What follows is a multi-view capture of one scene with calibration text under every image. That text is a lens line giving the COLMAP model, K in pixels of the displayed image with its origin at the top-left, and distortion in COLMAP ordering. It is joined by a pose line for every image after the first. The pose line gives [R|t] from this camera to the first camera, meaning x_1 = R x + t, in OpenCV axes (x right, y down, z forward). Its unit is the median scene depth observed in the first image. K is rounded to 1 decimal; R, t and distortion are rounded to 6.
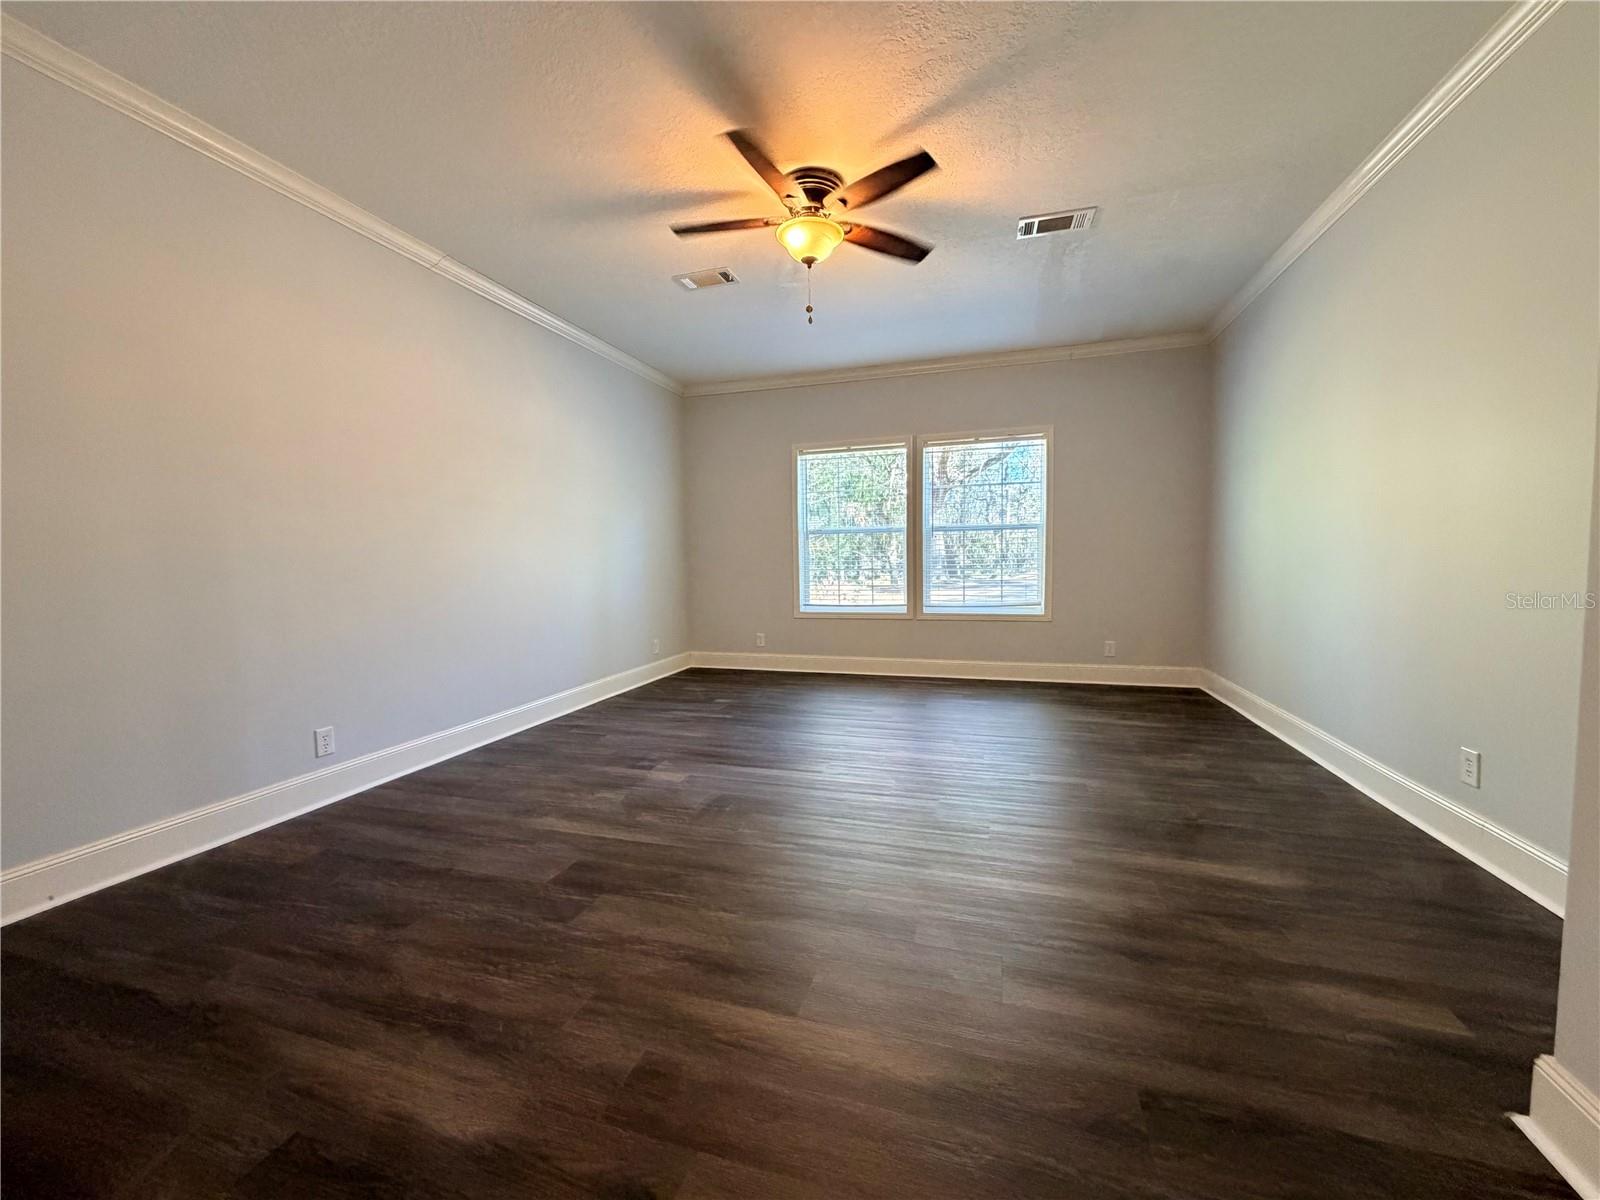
lens RADIAL K [[652.6, 0, 798.1], [0, 652.6, 607.3], [0, 0, 1]] dist [0.006210, -0.001016]
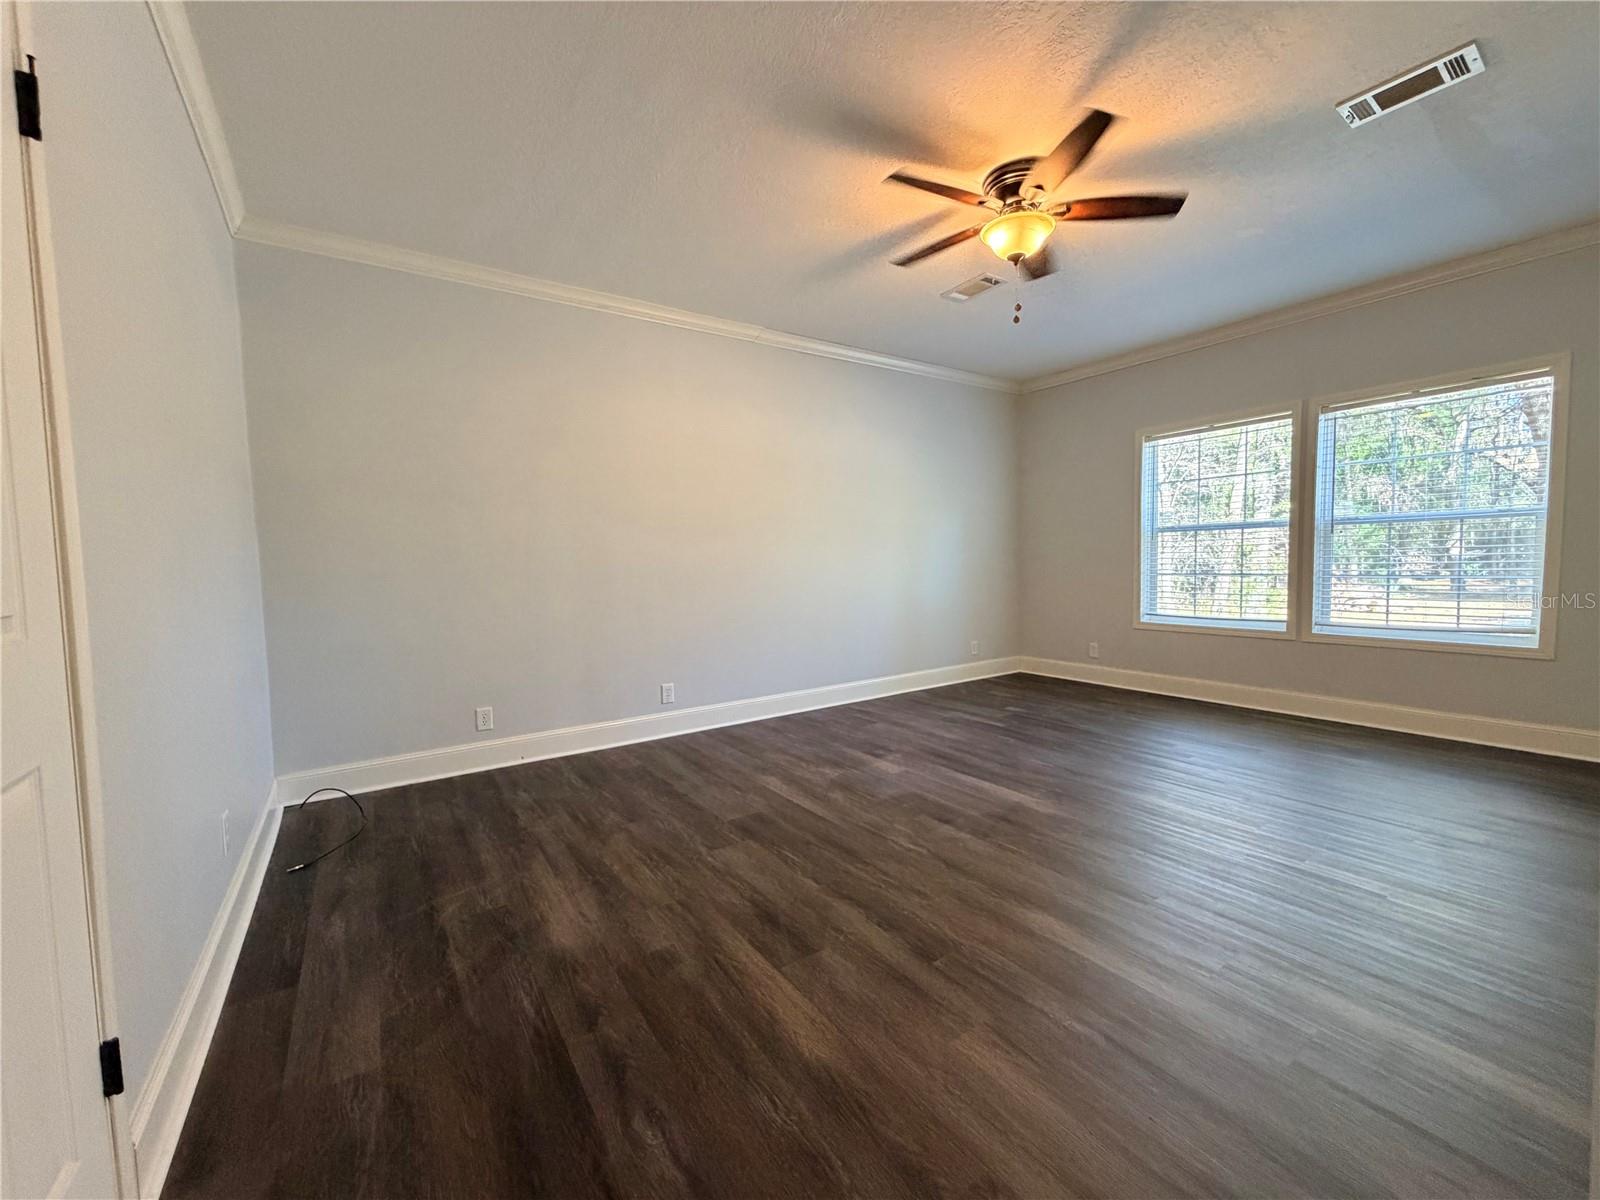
lens RADIAL K [[652.6, 0, 786.0], [0, 652.6, 607.8], [0, 0, 1]] dist [0.006210, -0.001016]
pose [[0.773368, 0.045534, -0.632320, 0.344967], [-0.039594, 0.998939, 0.023509, -0.025031], [0.632720, 0.006855, 0.774350, 0.045435]]
